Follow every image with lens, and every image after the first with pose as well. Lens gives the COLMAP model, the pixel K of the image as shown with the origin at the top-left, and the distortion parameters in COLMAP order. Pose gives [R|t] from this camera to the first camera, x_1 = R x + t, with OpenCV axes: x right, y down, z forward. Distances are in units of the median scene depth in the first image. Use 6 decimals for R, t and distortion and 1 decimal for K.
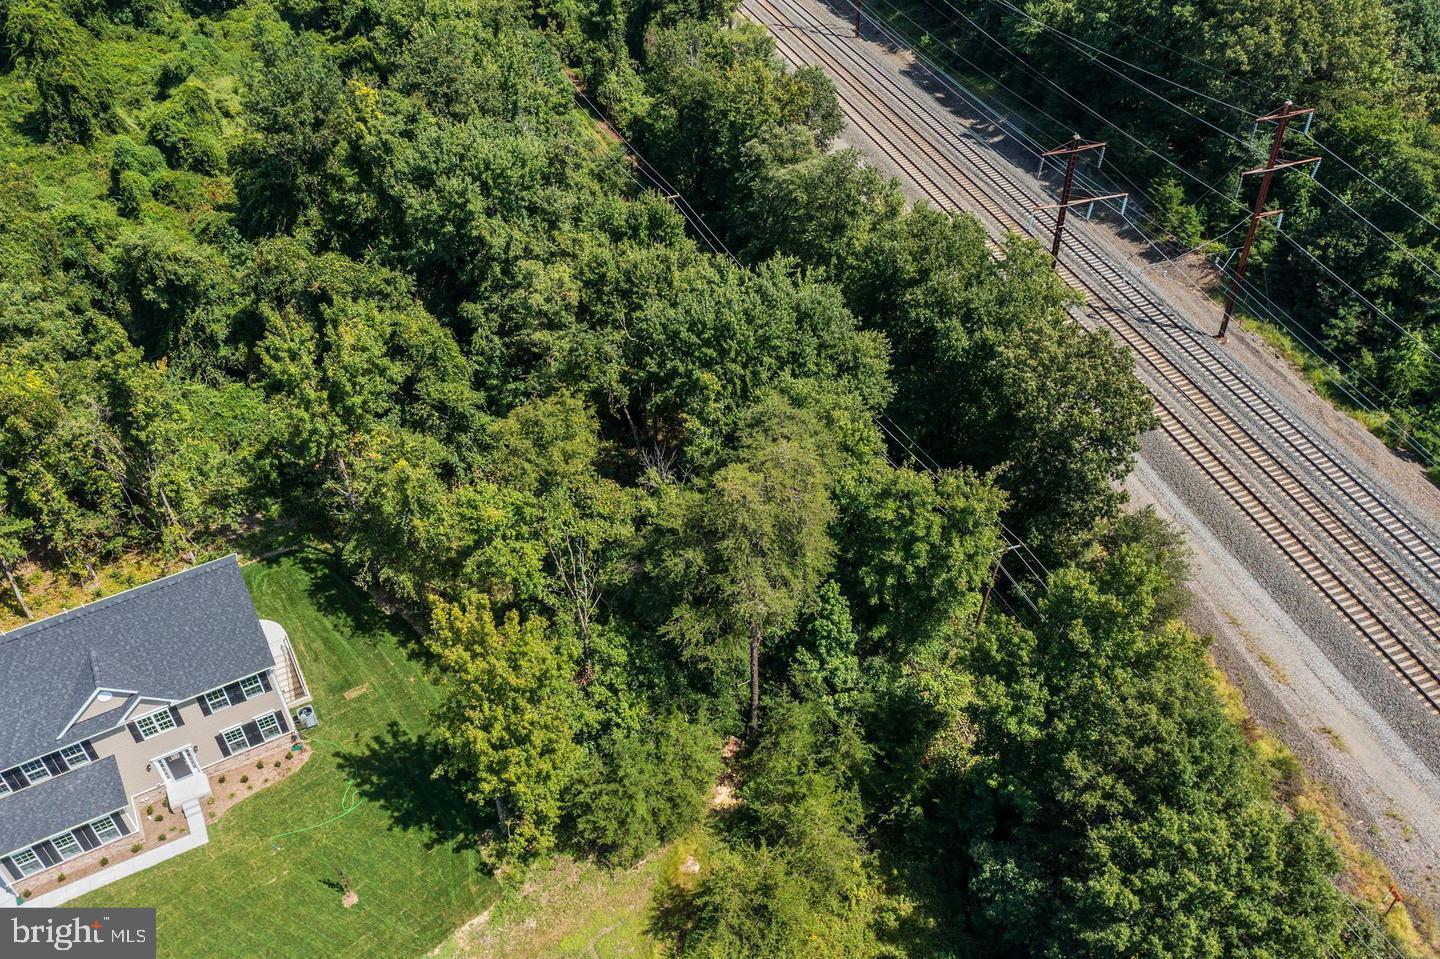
lens RADIAL K [[1155.8, 0, 719.1], [0, 1155.8, 470.3], [0, 0, 1]] dist [-0.008531, 0.005469]
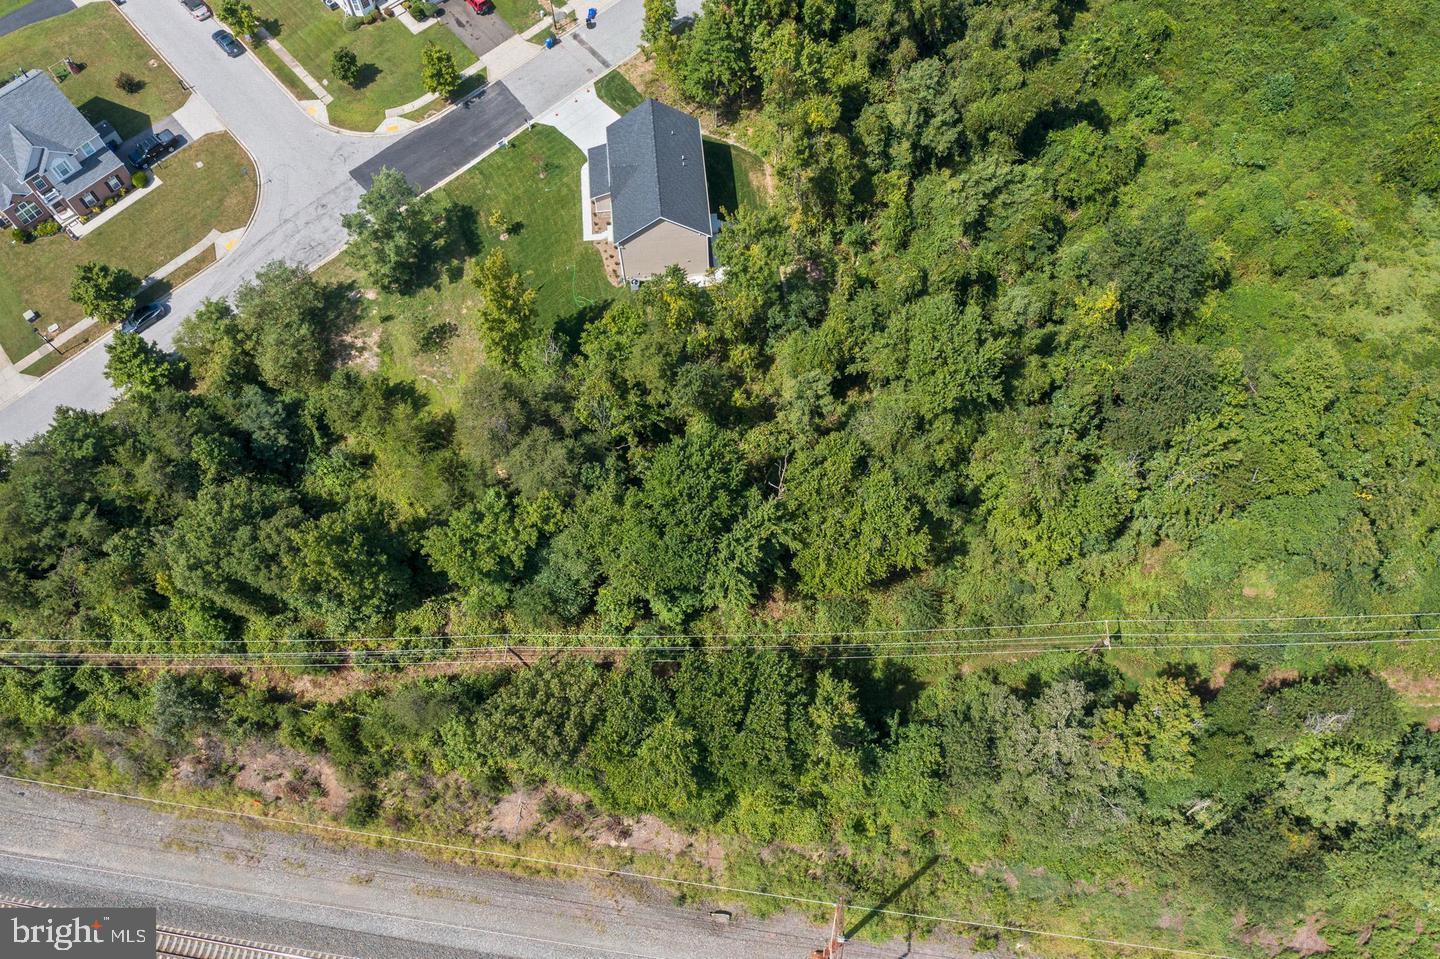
lens RADIAL K [[1143.9, 0, 717.8], [0, 1143.9, 471.7], [0, 0, 1]] dist [-0.003437, 0.005997]
pose [[-0.419940, 0.823376, -0.381710, 0.455096], [-0.559017, 0.096658, 0.823503, -1.152276], [0.714948, 0.559204, 0.419691, 0.436169]]
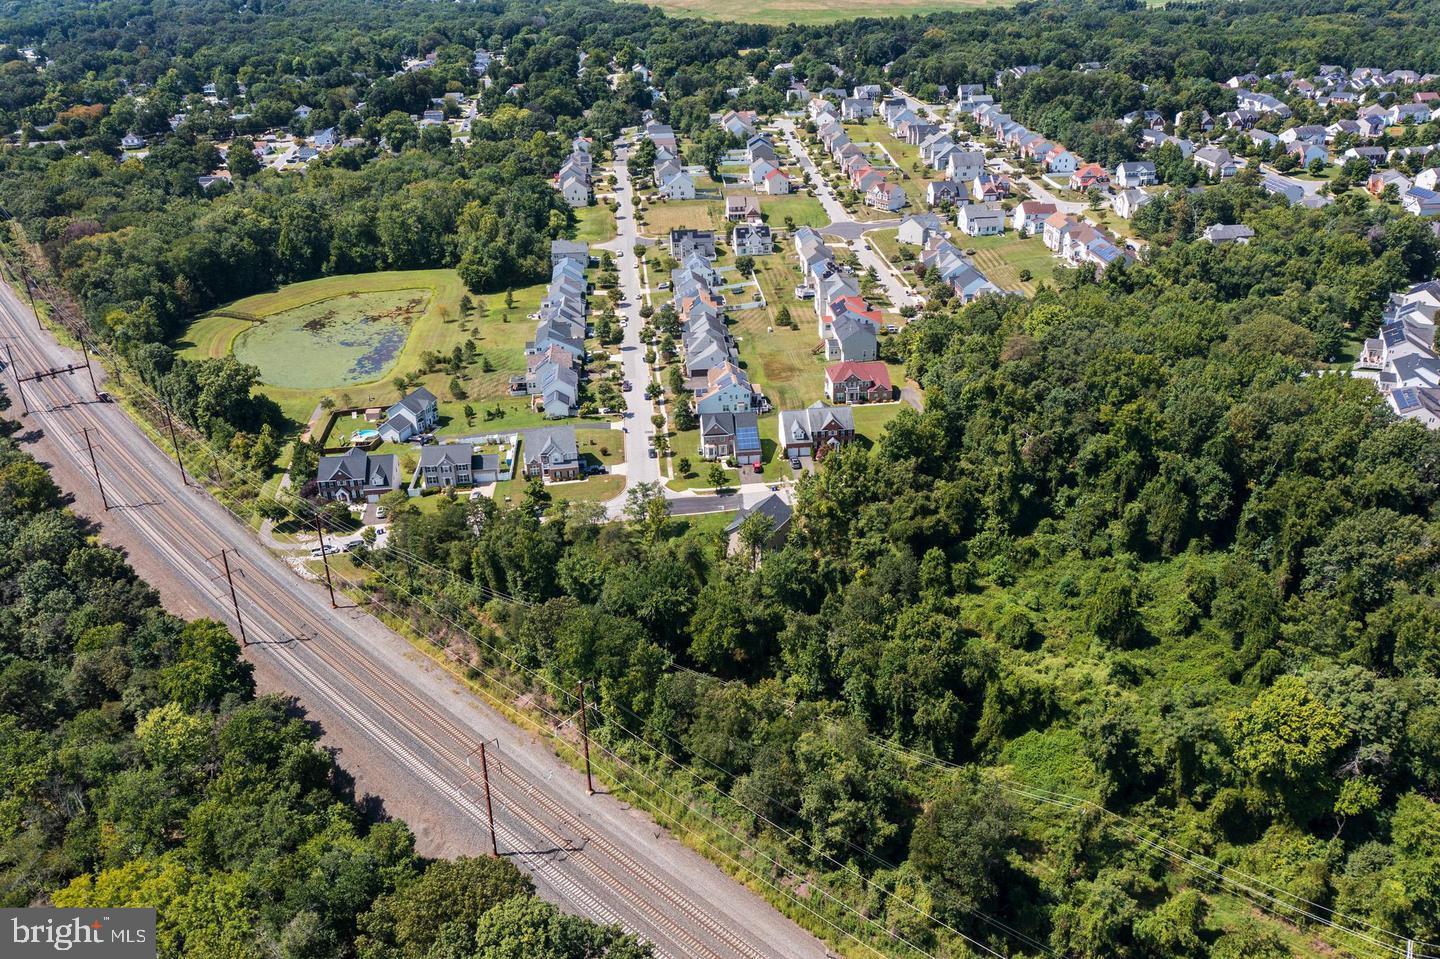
lens RADIAL K [[1140.0, 0, 718.2], [0, 1140.0, 470.8], [0, 0, 1]] dist [-0.007596, 0.006367]
pose [[-0.869379, 0.250671, -0.425844, 1.022075], [-0.284562, 0.450573, 0.846173, -2.659335], [0.403985, 0.856824, -0.320387, 1.677195]]
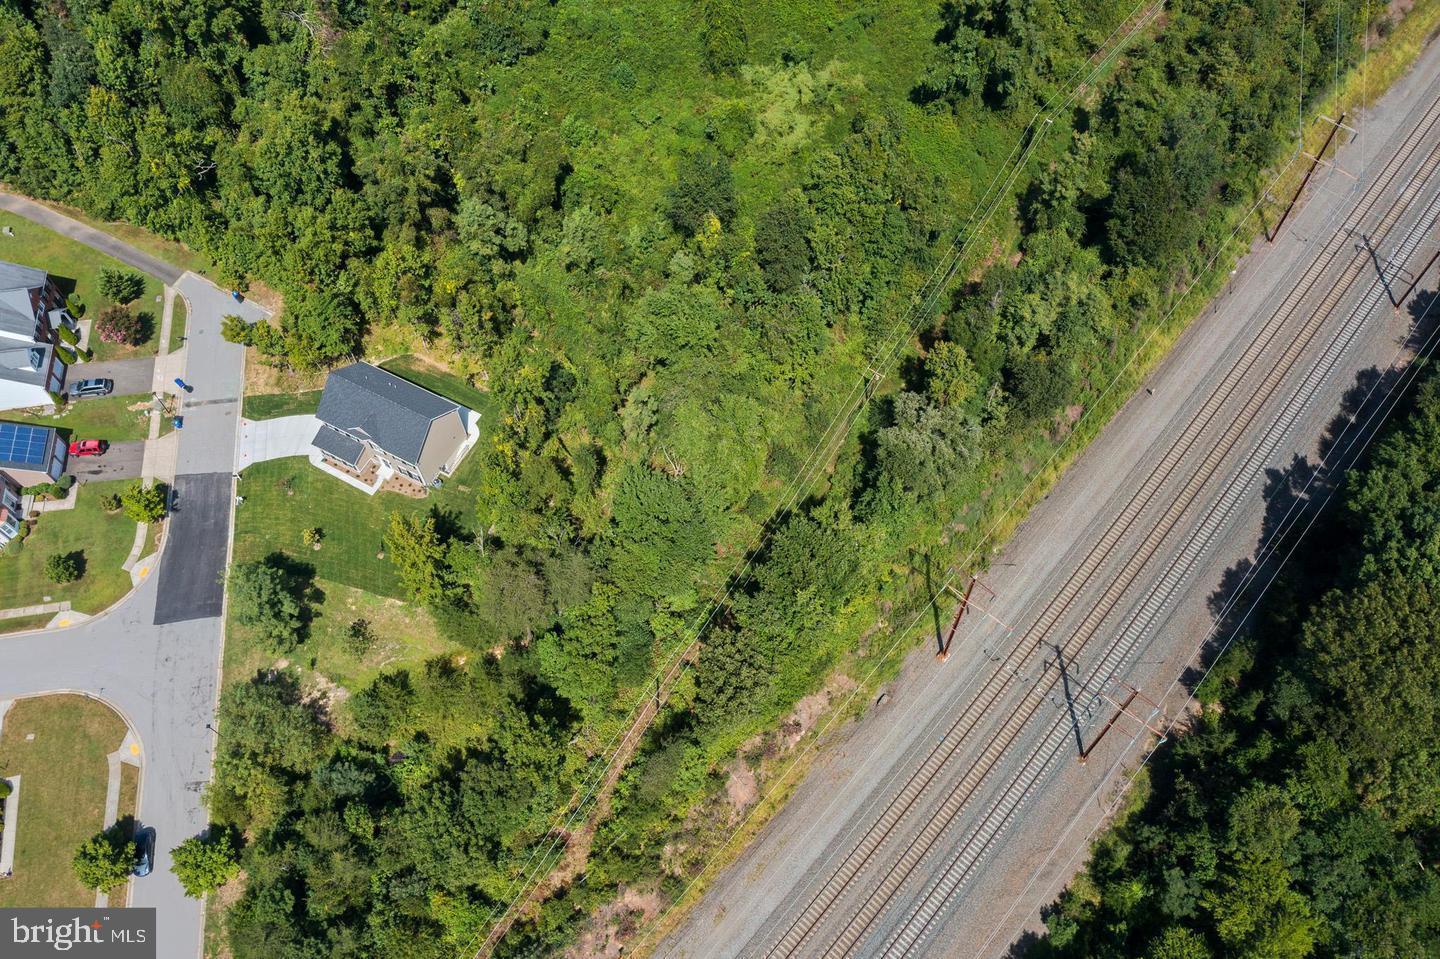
lens RADIAL K [[1143.9, 0, 717.8], [0, 1143.9, 471.7], [0, 0, 1]] dist [-0.003437, 0.005997]
pose [[0.529419, 0.734709, -0.424168, 0.744397], [-0.533389, 0.677070, 0.507023, -1.059056], [0.659706, -0.042181, 0.750339, -0.263534]]
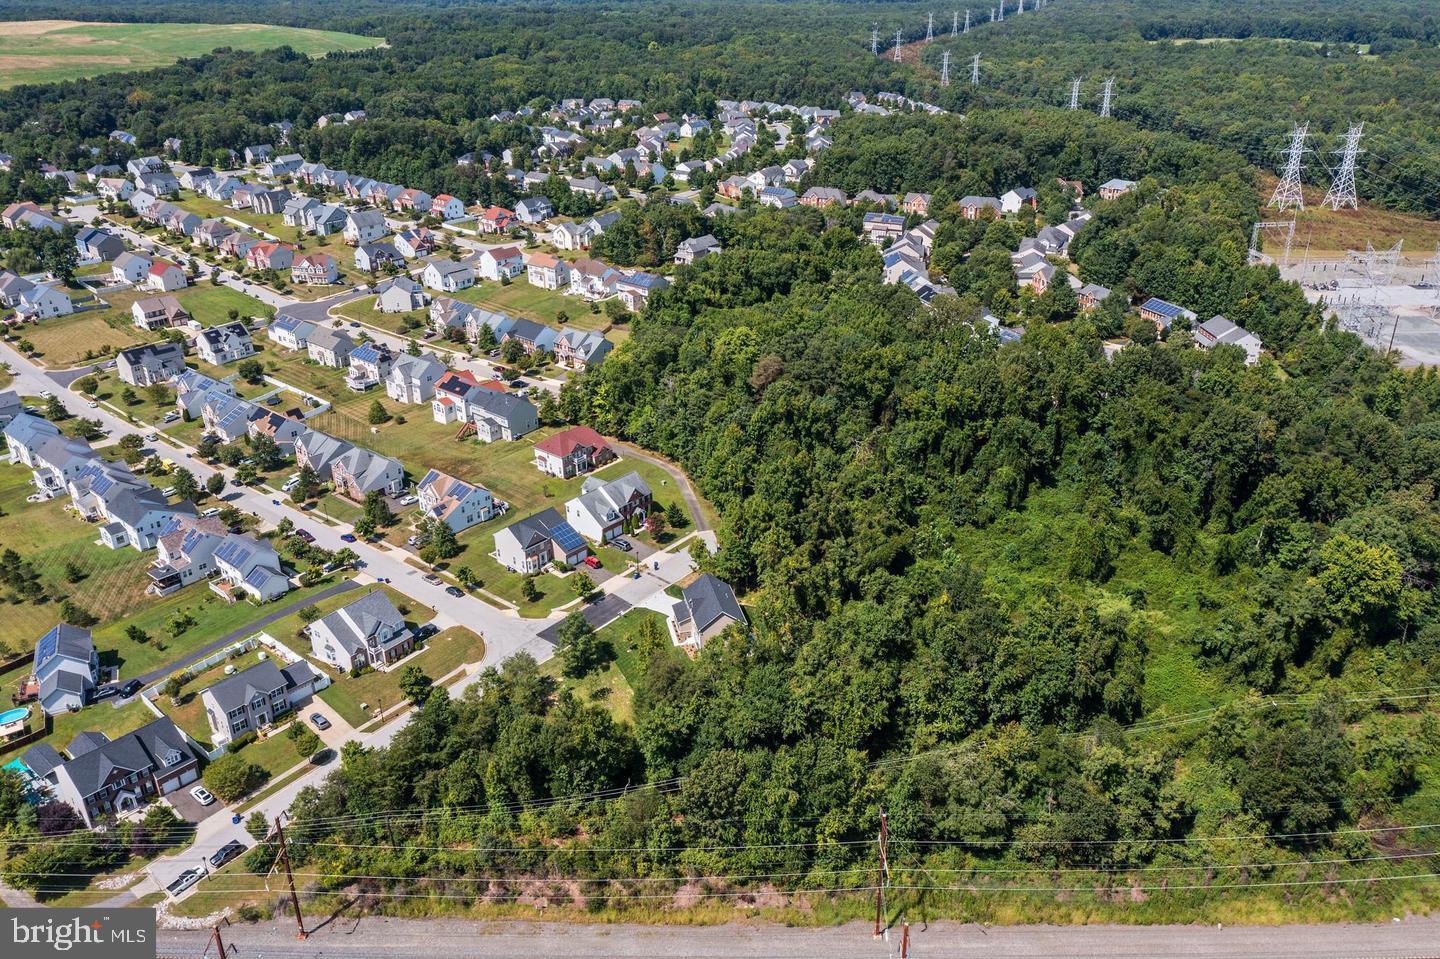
lens RADIAL K [[1143.9, 0, 717.8], [0, 1143.9, 471.7], [0, 0, 1]] dist [-0.003437, 0.005997]
pose [[-0.297043, 0.418801, -0.858121, 1.996354], [-0.592359, 0.624032, 0.509604, -1.625136], [0.748917, 0.659689, 0.062716, 0.392022]]
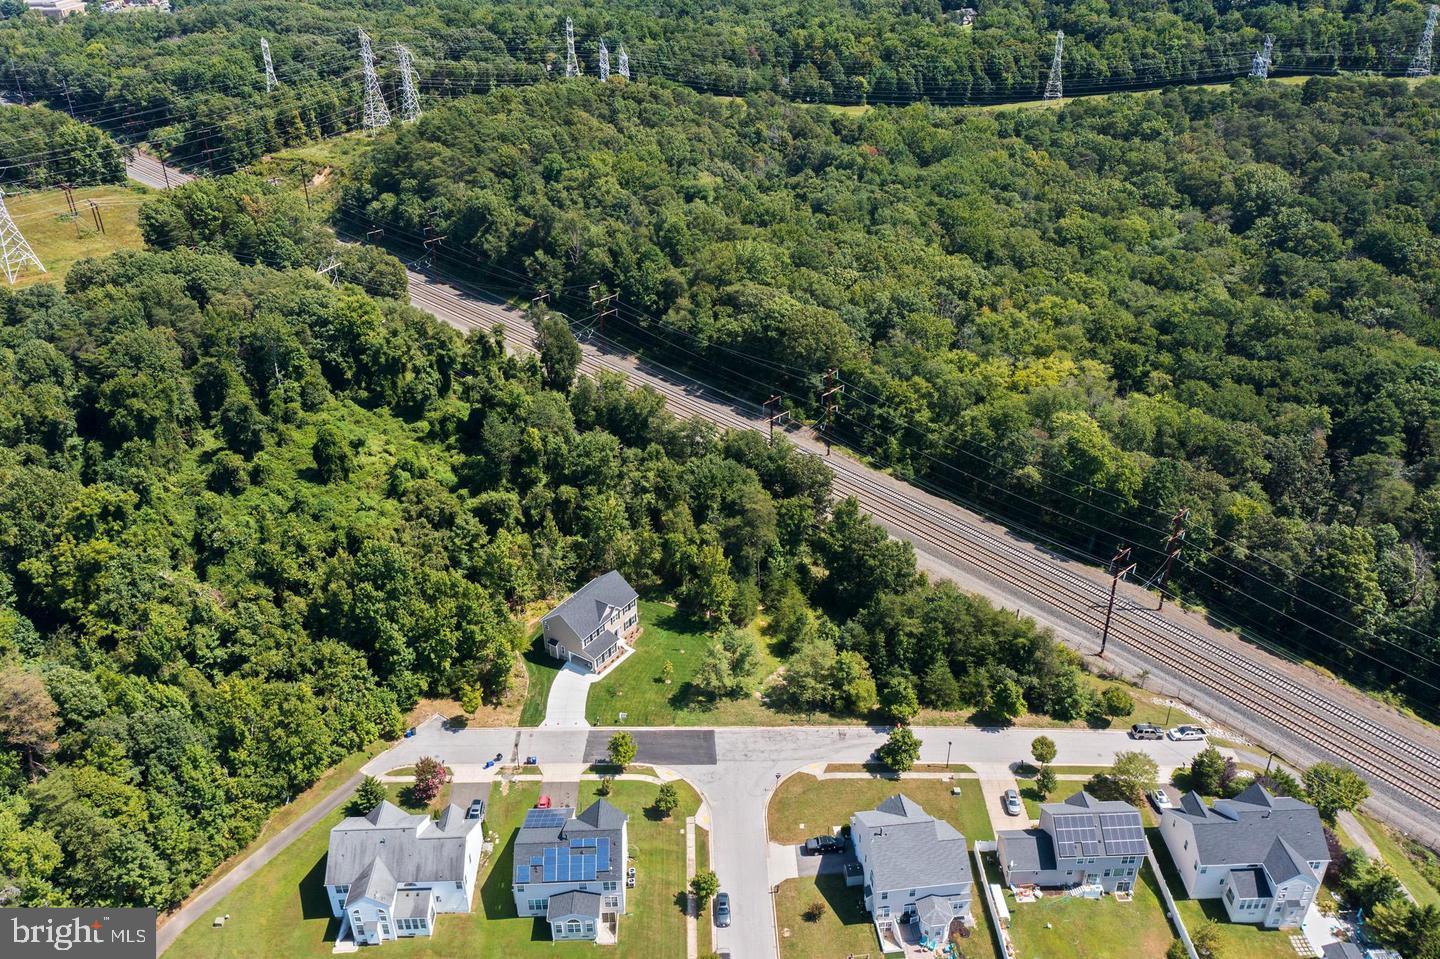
lens RADIAL K [[1155.8, 0, 719.1], [0, 1155.8, 470.3], [0, 0, 1]] dist [-0.008531, 0.005469]
pose [[0.897369, -0.212672, 0.386652, -1.125249], [0.280834, 0.951096, -0.128645, 0.257916], [-0.340384, 0.224027, 0.913209, -1.806738]]
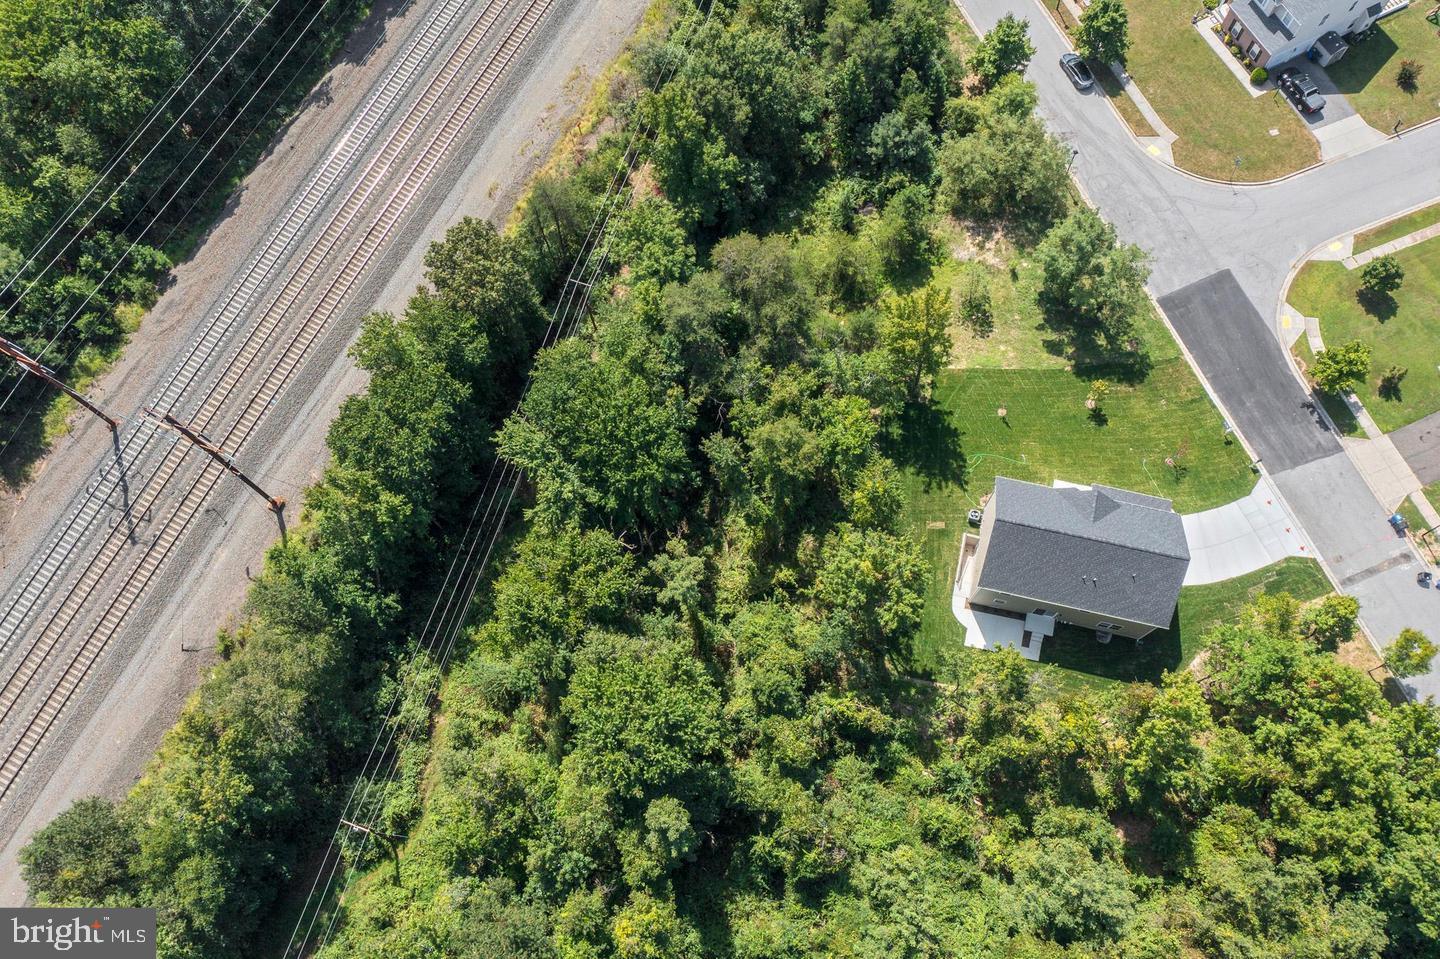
lens RADIAL K [[1140.0, 0, 718.2], [0, 1140.0, 470.8], [0, 0, 1]] dist [-0.007596, 0.006367]
pose [[-0.725430, -0.632398, 0.271706, -0.424909], [0.471477, -0.168960, 0.865542, -1.111924], [-0.501459, 0.755993, 0.420730, 0.417830]]
